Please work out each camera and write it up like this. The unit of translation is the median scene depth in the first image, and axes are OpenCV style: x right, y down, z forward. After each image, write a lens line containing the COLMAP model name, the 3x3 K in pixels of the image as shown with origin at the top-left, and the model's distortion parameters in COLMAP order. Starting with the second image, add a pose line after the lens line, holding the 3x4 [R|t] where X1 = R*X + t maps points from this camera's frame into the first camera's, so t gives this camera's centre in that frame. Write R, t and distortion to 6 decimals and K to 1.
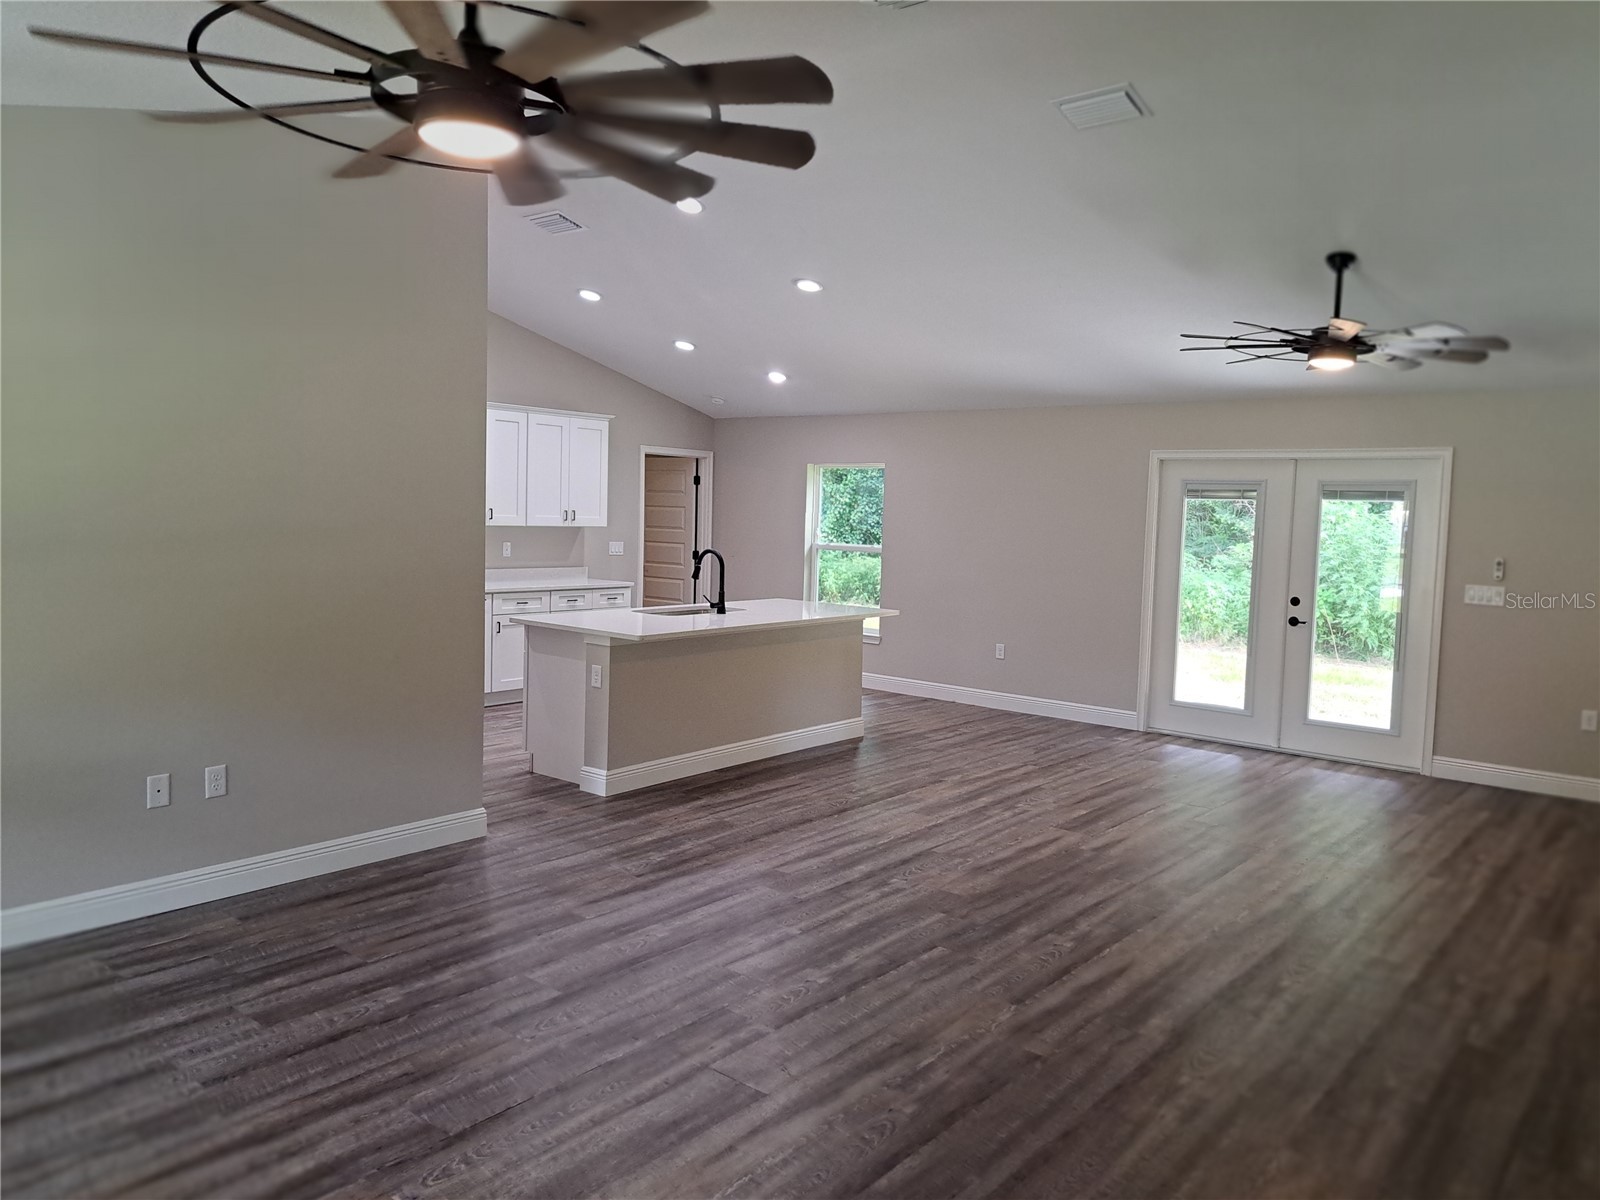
lens RADIAL K [[1140.4, 0, 806.7], [0, 1140.4, 582.3], [0, 0, 1]] dist [0.056227, -0.062160]
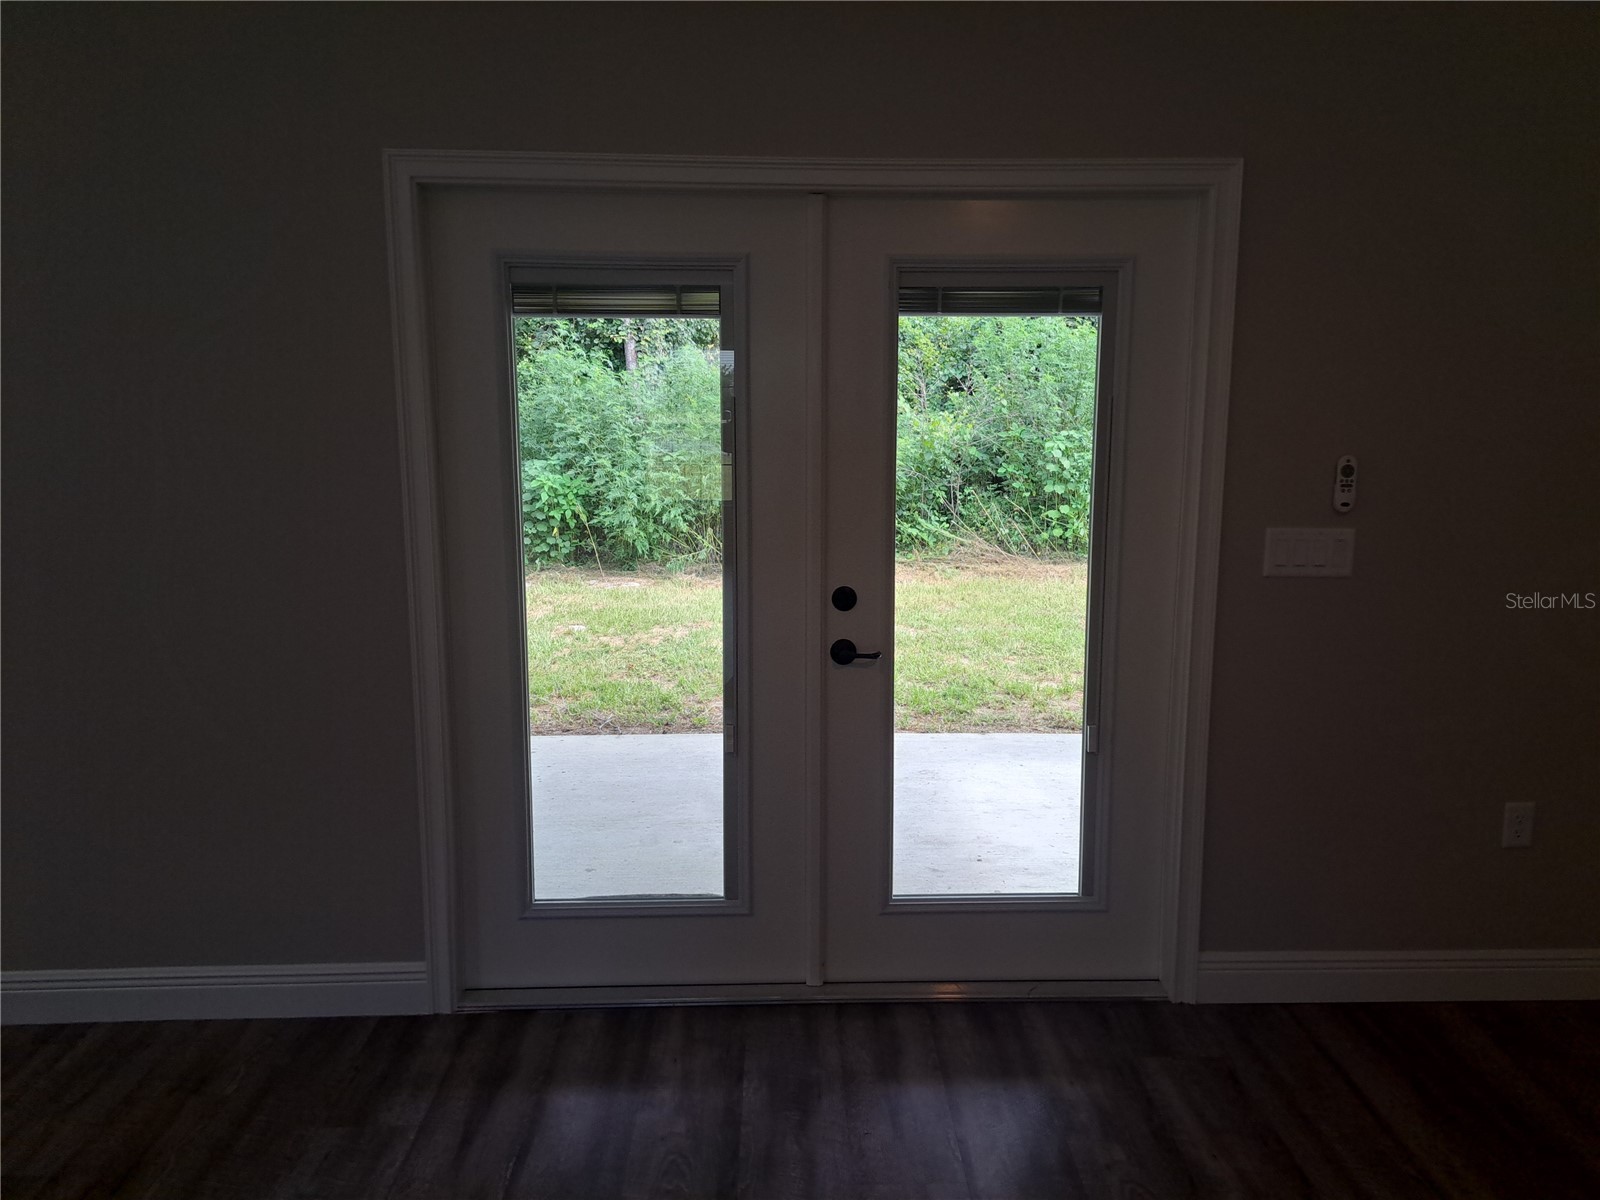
lens RADIAL K [[1140.4, 0, 809.5], [0, 1140.4, 589.3], [0, 0, 1]] dist [0.056227, -0.062160]
pose [[0.753500, -0.142798, 0.641753, 0.173522], [0.064394, 0.987463, 0.144115, -0.037473], [-0.654287, -0.067266, 0.753249, 0.693841]]
